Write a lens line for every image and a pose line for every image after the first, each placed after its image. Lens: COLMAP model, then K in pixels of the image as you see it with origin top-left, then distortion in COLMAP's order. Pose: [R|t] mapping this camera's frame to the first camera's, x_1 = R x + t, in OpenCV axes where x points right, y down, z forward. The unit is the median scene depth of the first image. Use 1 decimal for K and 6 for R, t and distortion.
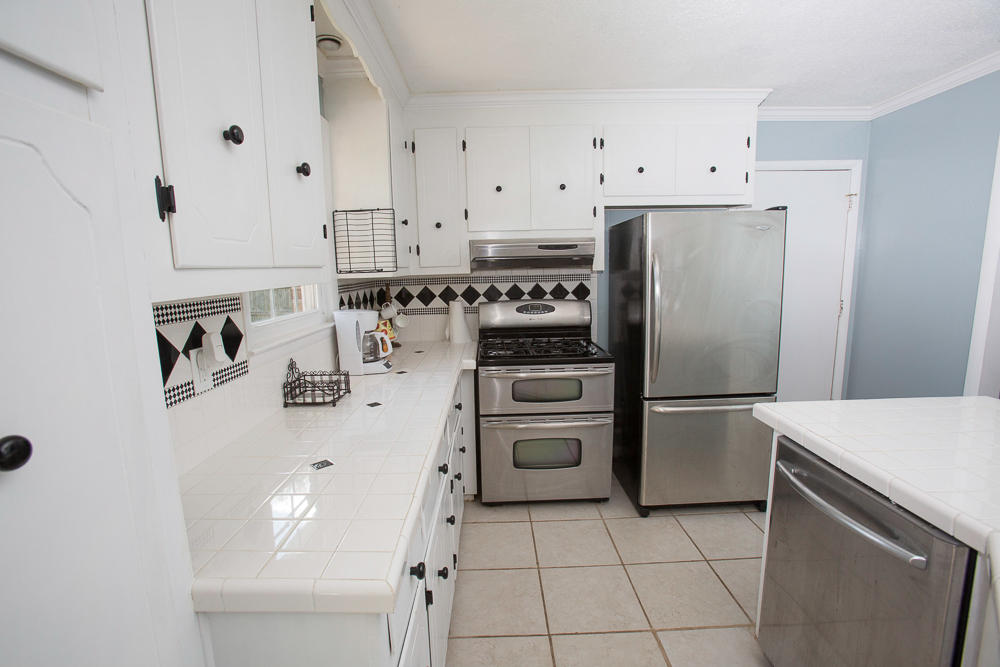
lens RADIAL K [[454.4, 0, 498.5], [0, 454.4, 336.1], [0, 0, 1]] dist [-0.073036, 0.034927]
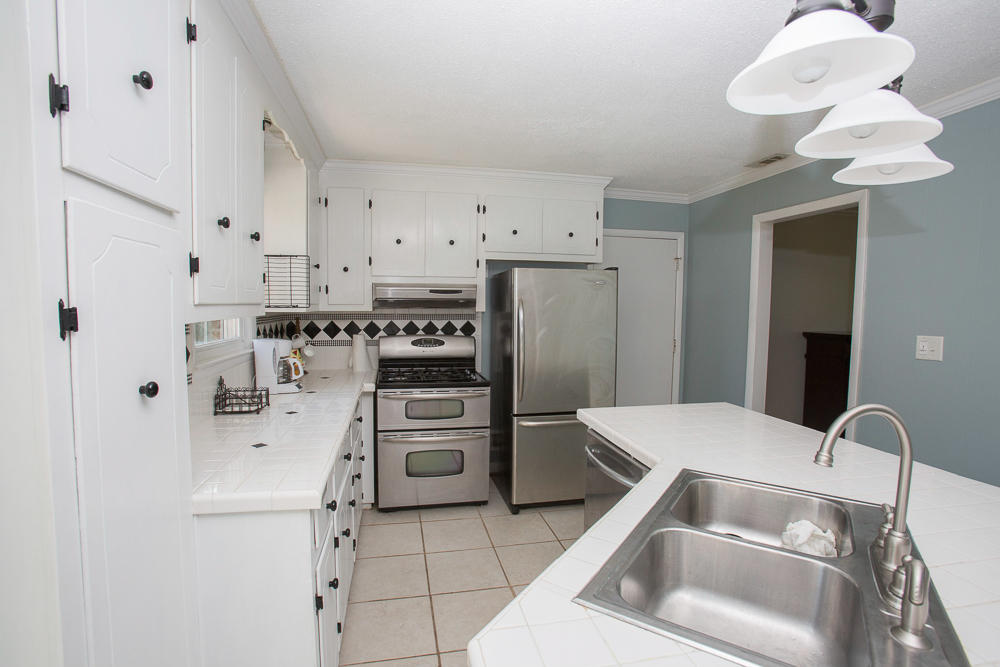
lens RADIAL K [[465.0, 0, 490.1], [0, 465.0, 339.2], [0, 0, 1]] dist [-0.080730, 0.038759]
pose [[0.982389, 0.020294, 0.185739, 0.017807], [-0.005656, 0.996858, -0.079005, 0.029746], [-0.186759, 0.076563, 0.979418, -0.242291]]
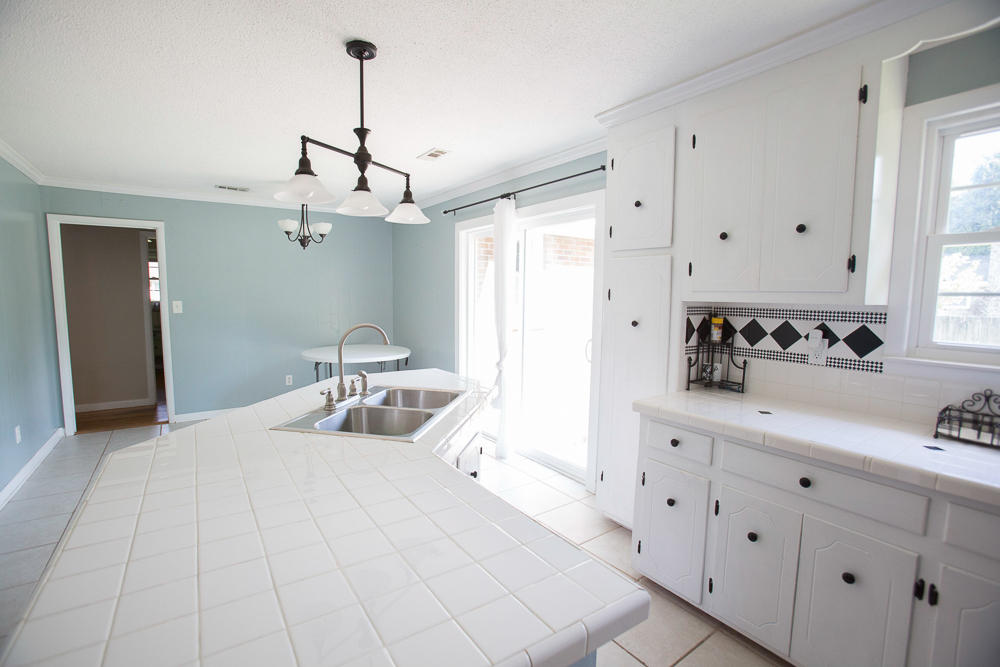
lens RADIAL K [[465.0, 0, 490.1], [0, 465.0, 339.2], [0, 0, 1]] dist [-0.080730, 0.038759]
pose [[-0.823842, 0.077790, -0.561456, 0.608024], [-0.071500, 0.968364, 0.239081, -0.134102], [0.562291, 0.237109, -0.792217, 0.771122]]
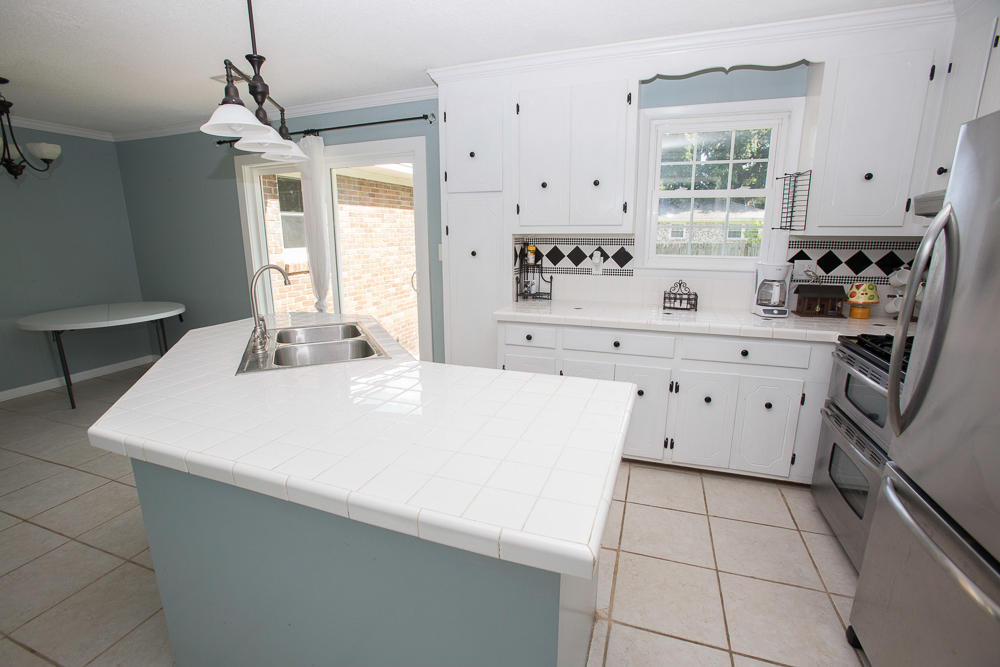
lens RADIAL K [[465.0, 0, 490.1], [0, 465.0, 339.2], [0, 0, 1]] dist [-0.080730, 0.038759]
pose [[-0.347896, 0.243179, -0.905446, 0.948682], [-0.124660, 0.945201, 0.301754, -0.115126], [0.929209, 0.217852, -0.298516, 0.616354]]
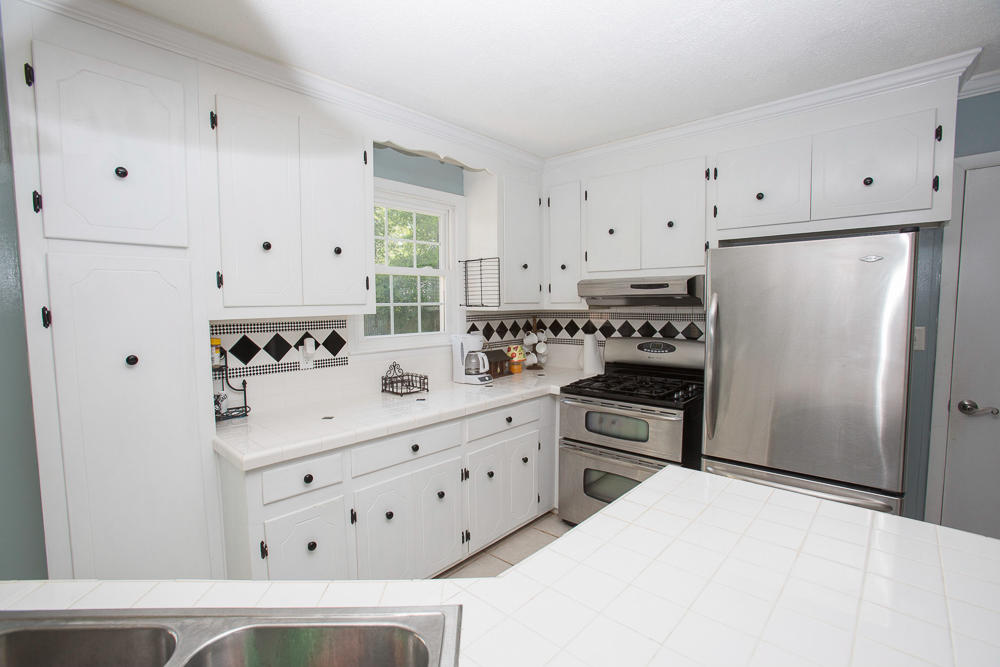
lens RADIAL K [[454.4, 0, 498.5], [0, 454.4, 336.1], [0, 0, 1]] dist [-0.073036, 0.034927]
pose [[0.738376, 0.069095, -0.670840, 0.568677], [-0.111882, 0.993503, -0.020816, -0.030676], [0.665044, 0.090425, 0.741310, 0.057288]]
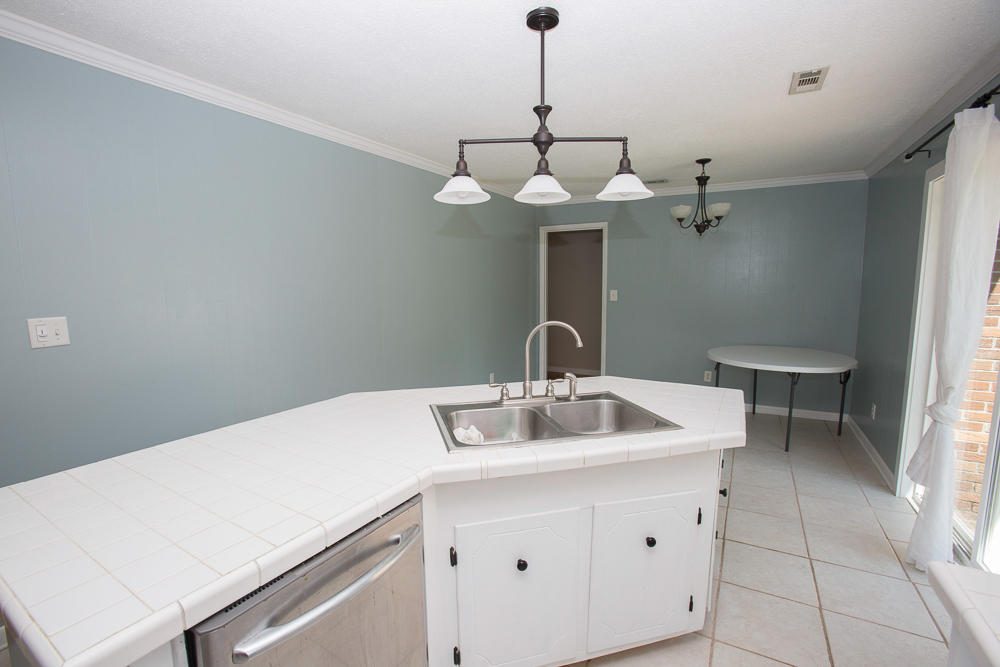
lens RADIAL K [[465.0, 0, 490.1], [0, 465.0, 339.2], [0, 0, 1]] dist [-0.080730, 0.038759]
pose [[-0.865423, -0.027193, 0.500304, 0.043384], [0.107579, 0.965153, 0.238549, -0.108386], [-0.489357, 0.260268, -0.832340, 0.688318]]
